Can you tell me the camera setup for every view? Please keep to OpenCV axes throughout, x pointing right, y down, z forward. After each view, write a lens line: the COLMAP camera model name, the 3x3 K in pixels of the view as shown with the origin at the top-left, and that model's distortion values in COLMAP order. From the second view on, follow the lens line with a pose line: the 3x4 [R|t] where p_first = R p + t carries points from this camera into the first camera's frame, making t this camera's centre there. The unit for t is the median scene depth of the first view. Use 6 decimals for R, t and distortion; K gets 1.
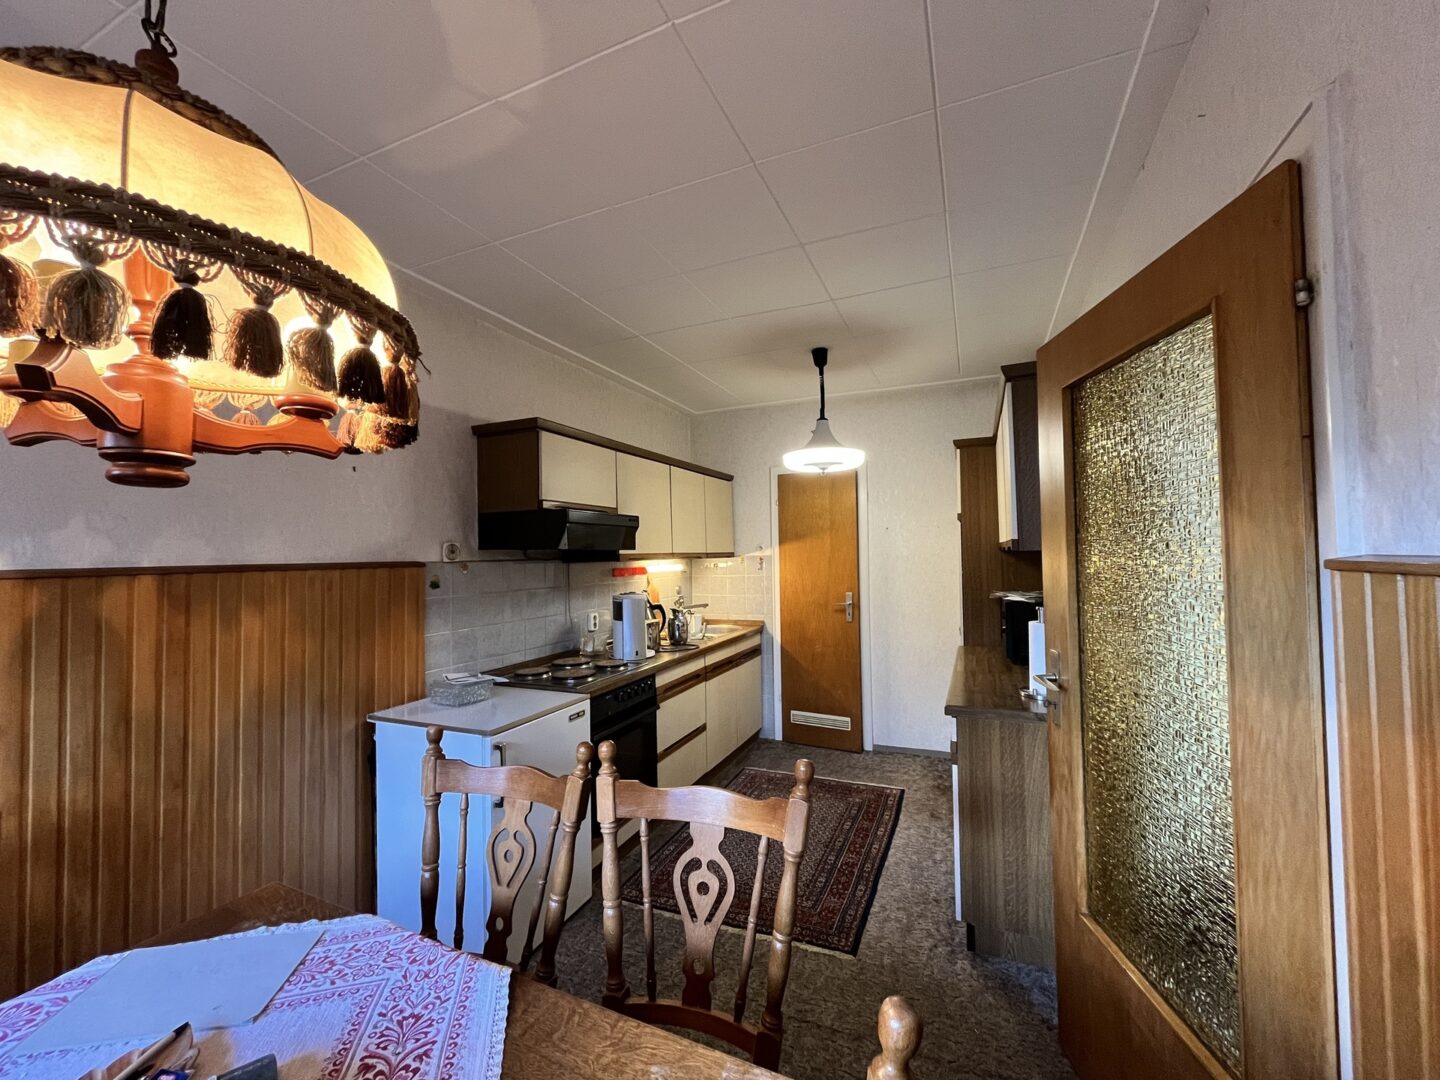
lens RADIAL K [[584.3, 0, 718.9], [0, 584.3, 538.0], [0, 0, 1]] dist [-0.000227, 0.000139]
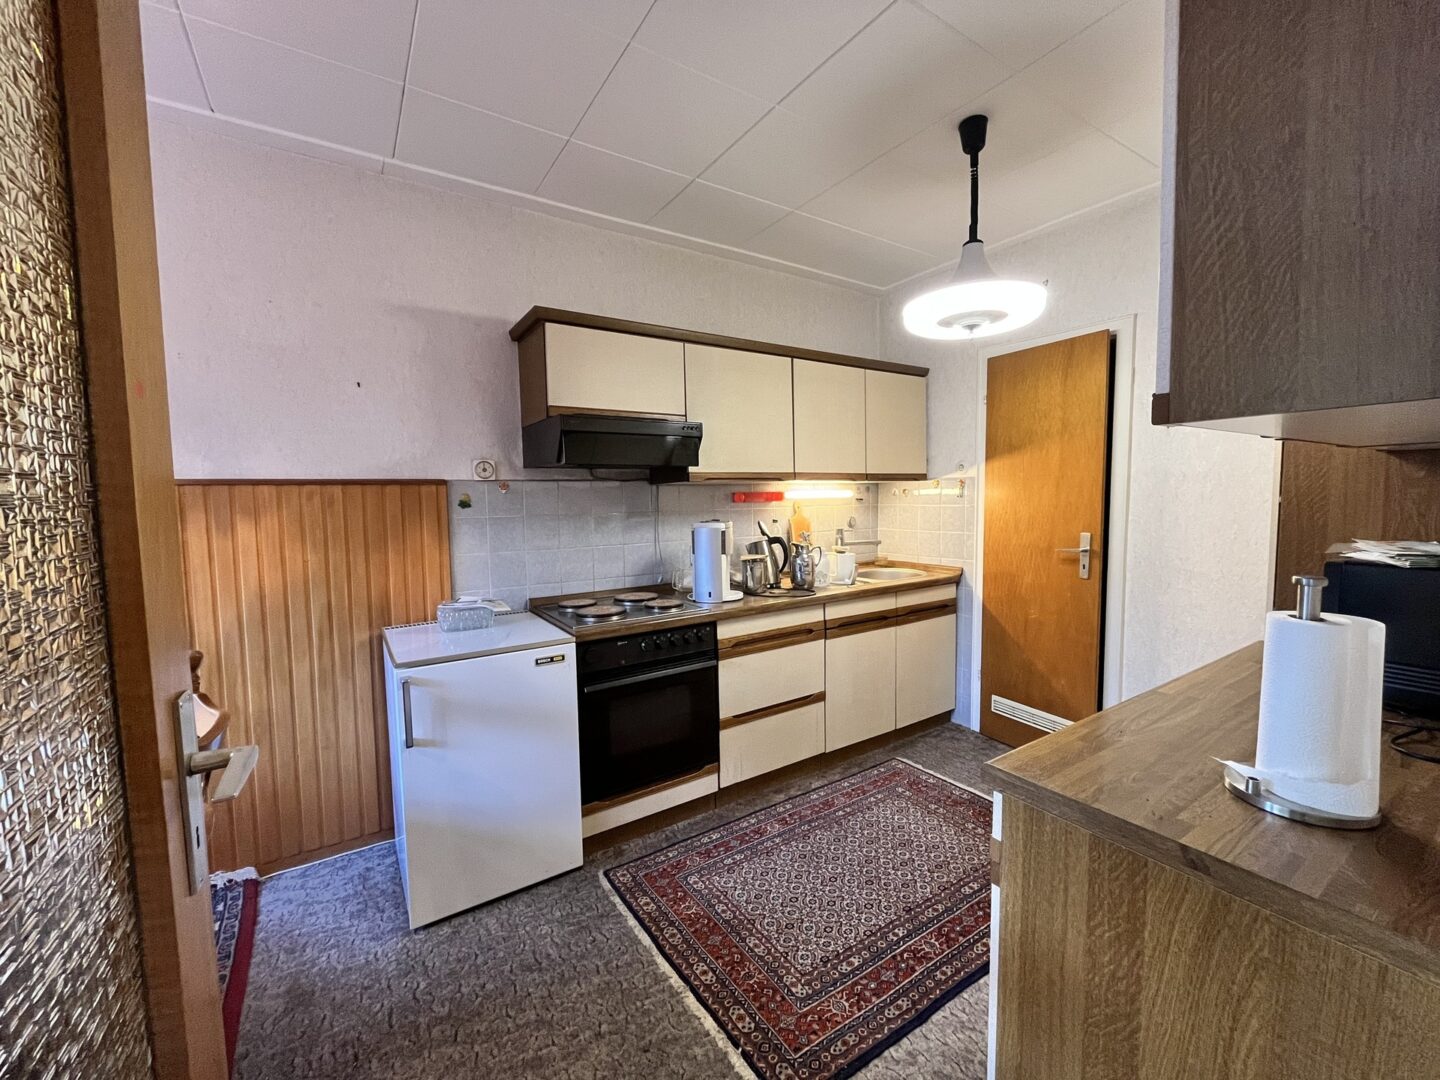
lens RADIAL K [[584.3, 0, 719.5], [0, 584.3, 537.6], [0, 0, 1]] dist [-0.000227, 0.000139]
pose [[0.837078, 0.044115, -0.545301, 0.297322], [0.017105, 0.994146, 0.106685, 0.030093], [0.546816, -0.098631, 0.831423, 0.322336]]
